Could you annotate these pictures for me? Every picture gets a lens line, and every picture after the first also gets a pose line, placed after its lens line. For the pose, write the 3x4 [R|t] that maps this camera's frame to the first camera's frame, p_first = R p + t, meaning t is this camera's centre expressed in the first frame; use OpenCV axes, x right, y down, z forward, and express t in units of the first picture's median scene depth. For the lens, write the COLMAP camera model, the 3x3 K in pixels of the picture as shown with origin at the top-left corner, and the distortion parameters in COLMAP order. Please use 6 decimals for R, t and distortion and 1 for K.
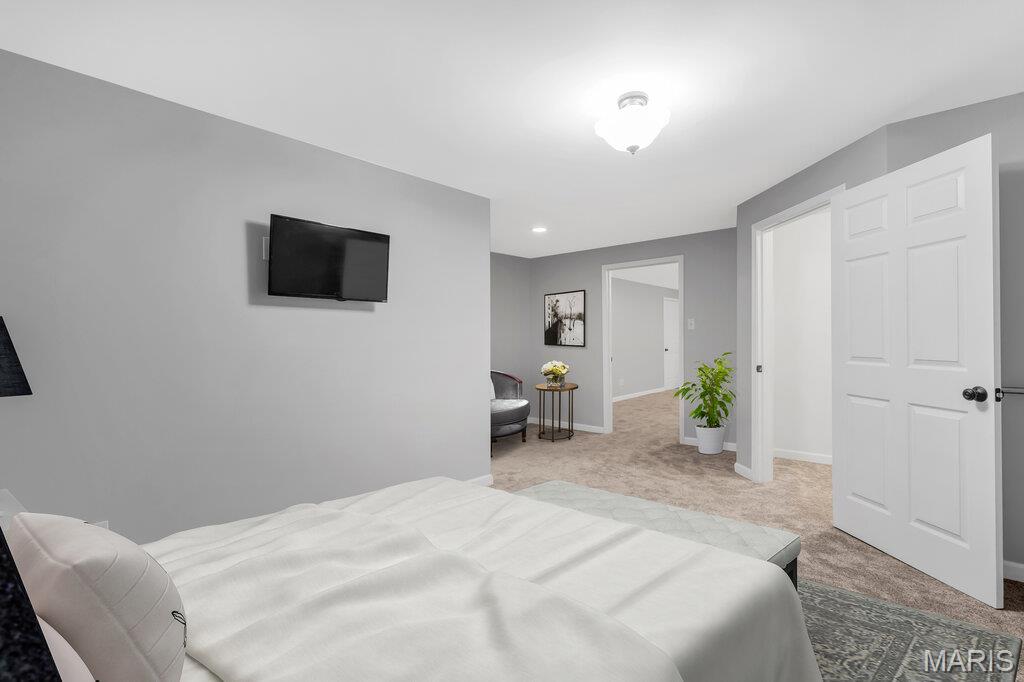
lens RADIAL K [[470.5, 0, 508.4], [0, 470.5, 339.5], [0, 0, 1]] dist [-0.001443, 0.000030]
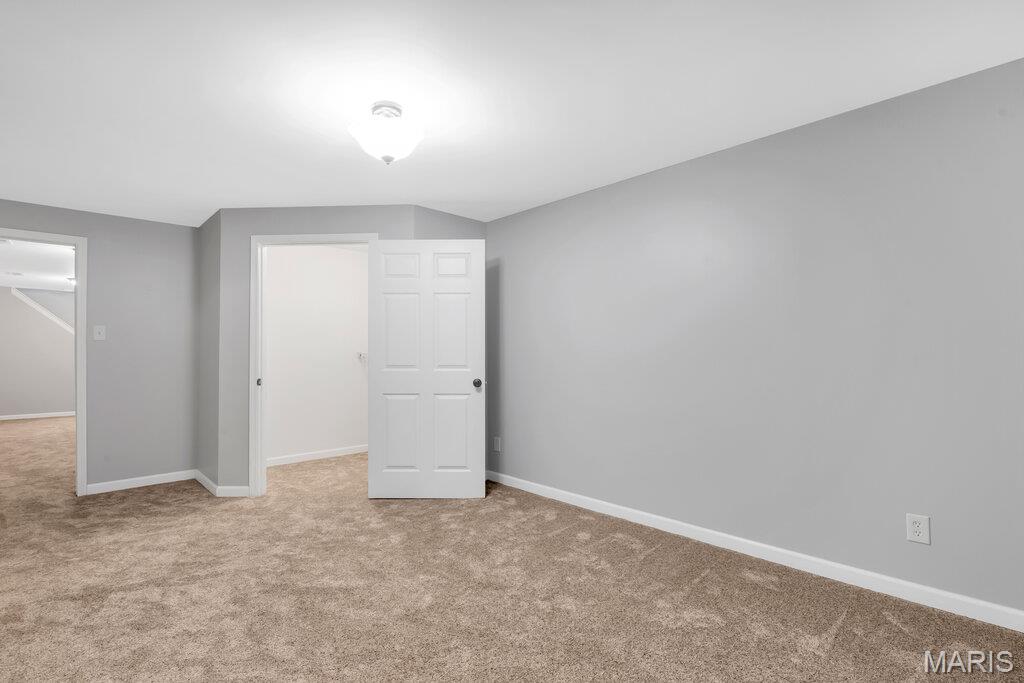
lens RADIAL K [[473.6, 0, 512.2], [0, 473.6, 354.8], [0, 0, 1]] dist [-0.000229, -0.000059]
pose [[0.086089, 0.005830, 0.996270, -0.606701], [-0.000238, 0.999983, -0.005831, 0.014217], [-0.996287, 0.000264, 0.086089, 0.540631]]
